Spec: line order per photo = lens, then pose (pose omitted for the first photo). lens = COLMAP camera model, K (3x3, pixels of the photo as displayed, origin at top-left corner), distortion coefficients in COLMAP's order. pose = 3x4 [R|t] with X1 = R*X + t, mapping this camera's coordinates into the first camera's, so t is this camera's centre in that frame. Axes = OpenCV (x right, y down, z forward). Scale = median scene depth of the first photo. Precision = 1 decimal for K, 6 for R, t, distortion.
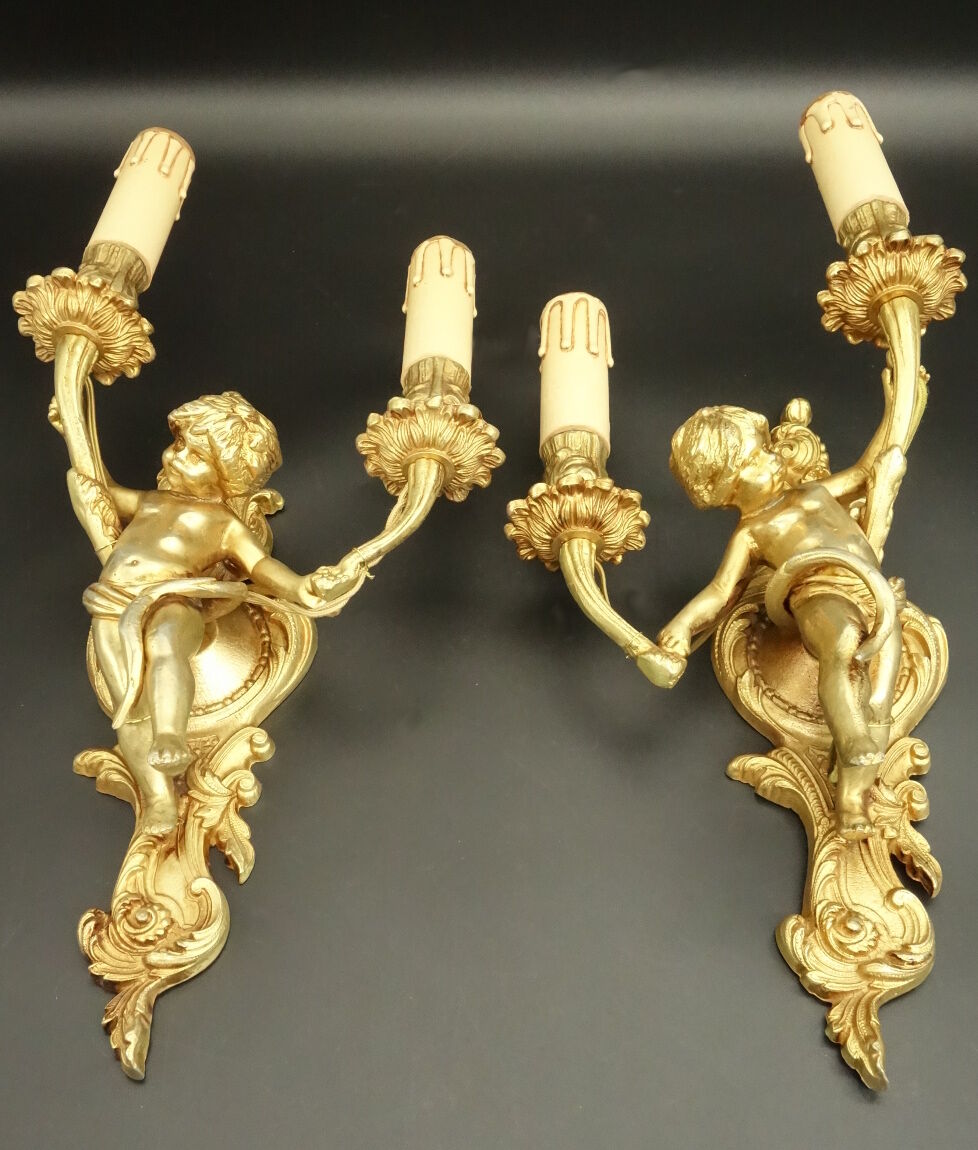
lens RADIAL K [[1286.2, 0, 477.1], [0, 1286.2, 575.1], [0, 0, 1]] dist [0.015232, 0.017072]
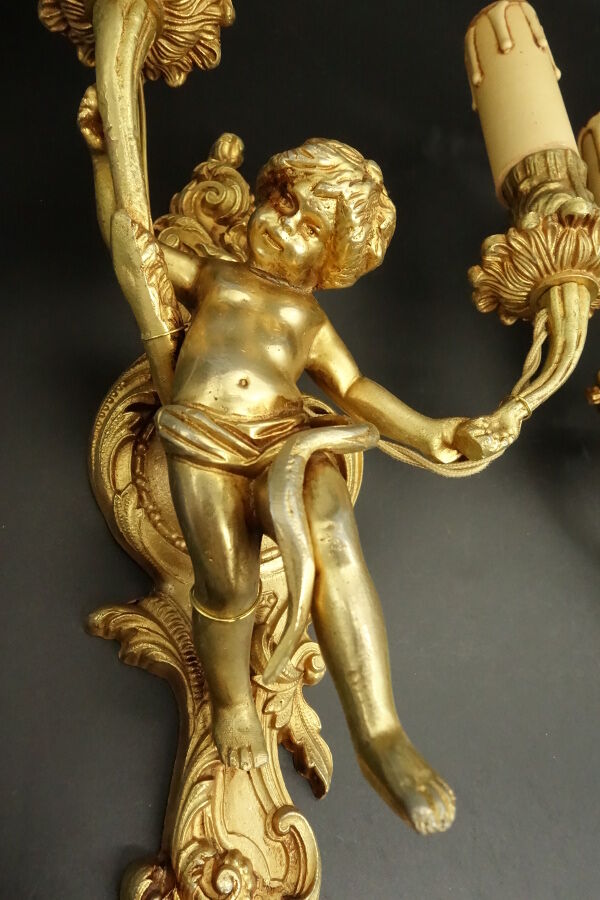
lens RADIAL K [[699.5, 0, 300.0], [0, 699.5, 450.0], [0, 0, 1]] dist [0.003446, 0.006491]
pose [[0.953095, 0.097944, 0.286386, -0.318677], [-0.162227, 0.964112, 0.210168, -0.054099], [-0.255524, -0.246769, 0.934779, 0.609035]]
